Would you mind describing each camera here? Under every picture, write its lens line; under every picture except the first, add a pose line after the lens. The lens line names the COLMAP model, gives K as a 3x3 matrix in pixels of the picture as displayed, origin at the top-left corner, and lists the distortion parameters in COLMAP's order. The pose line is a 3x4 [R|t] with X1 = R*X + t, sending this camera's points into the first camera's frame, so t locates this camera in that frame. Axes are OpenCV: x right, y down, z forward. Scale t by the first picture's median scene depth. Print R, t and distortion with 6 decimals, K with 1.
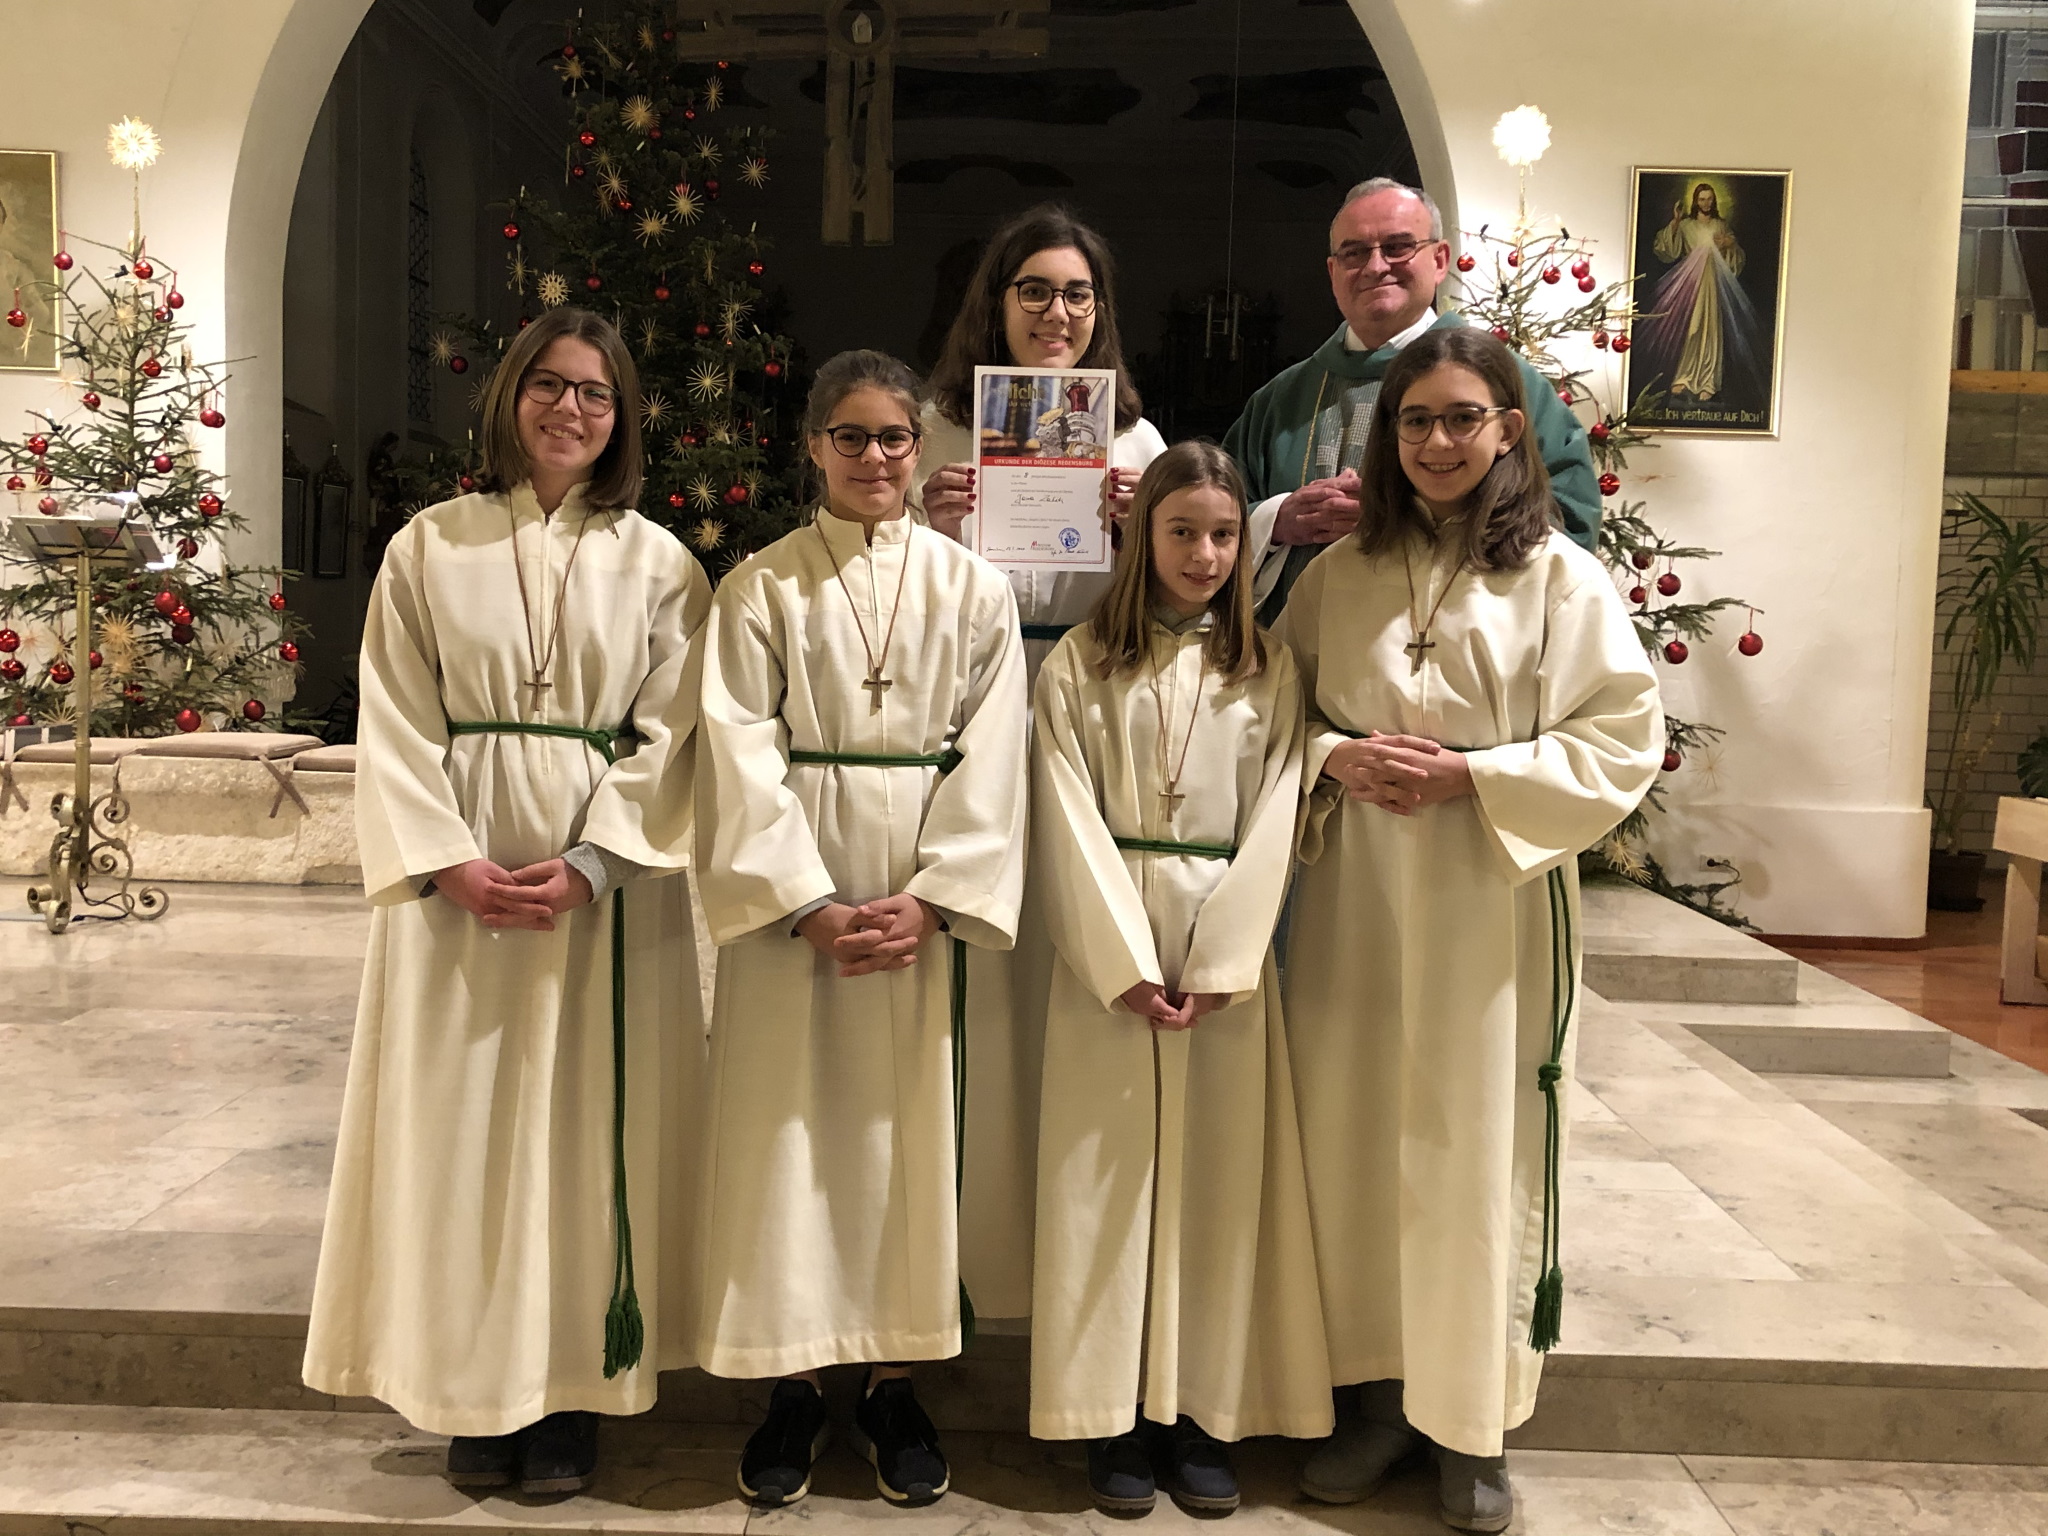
lens RADIAL K [[1957.9, 0, 1014.1], [0, 1957.9, 740.5], [0, 0, 1]] dist [0.097222, -0.217941]
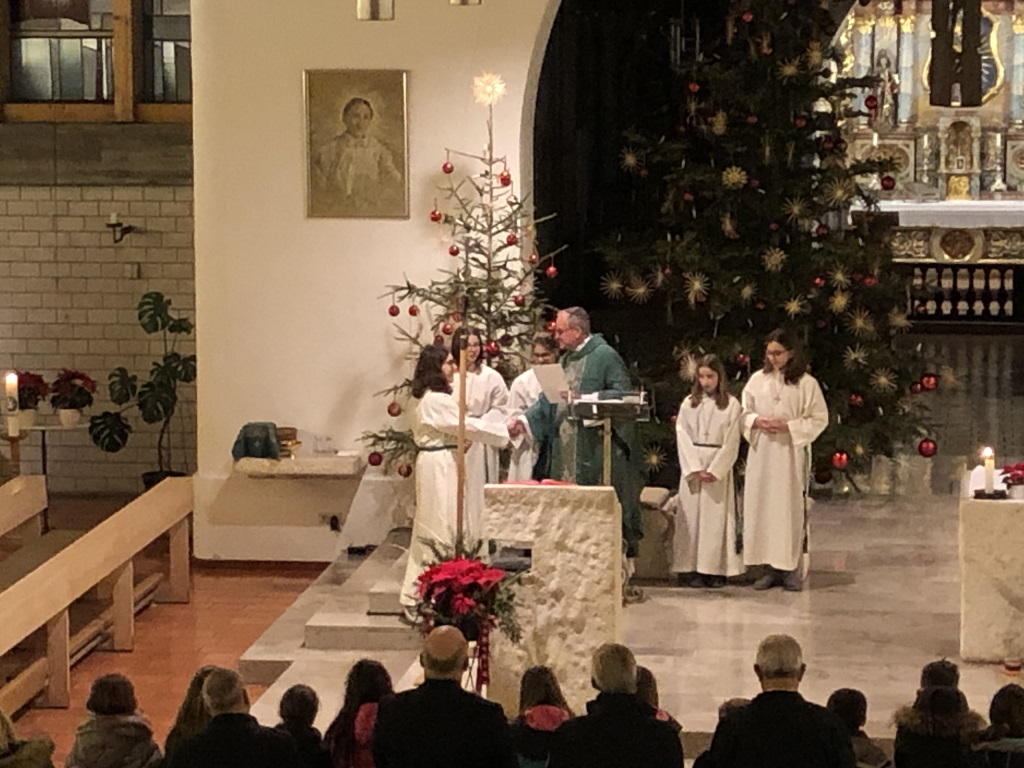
lens RADIAL K [[3505.1, 0, 478.3], [0, 3505.1, 382.0], [0, 0, 1]] dist [0.284490, -2.368470]
pose [[0.991401, -0.016953, -0.129757, -0.099266], [0.024674, 0.998004, 0.058129, -0.220188], [0.128513, -0.060831, 0.989840, -1.609502]]
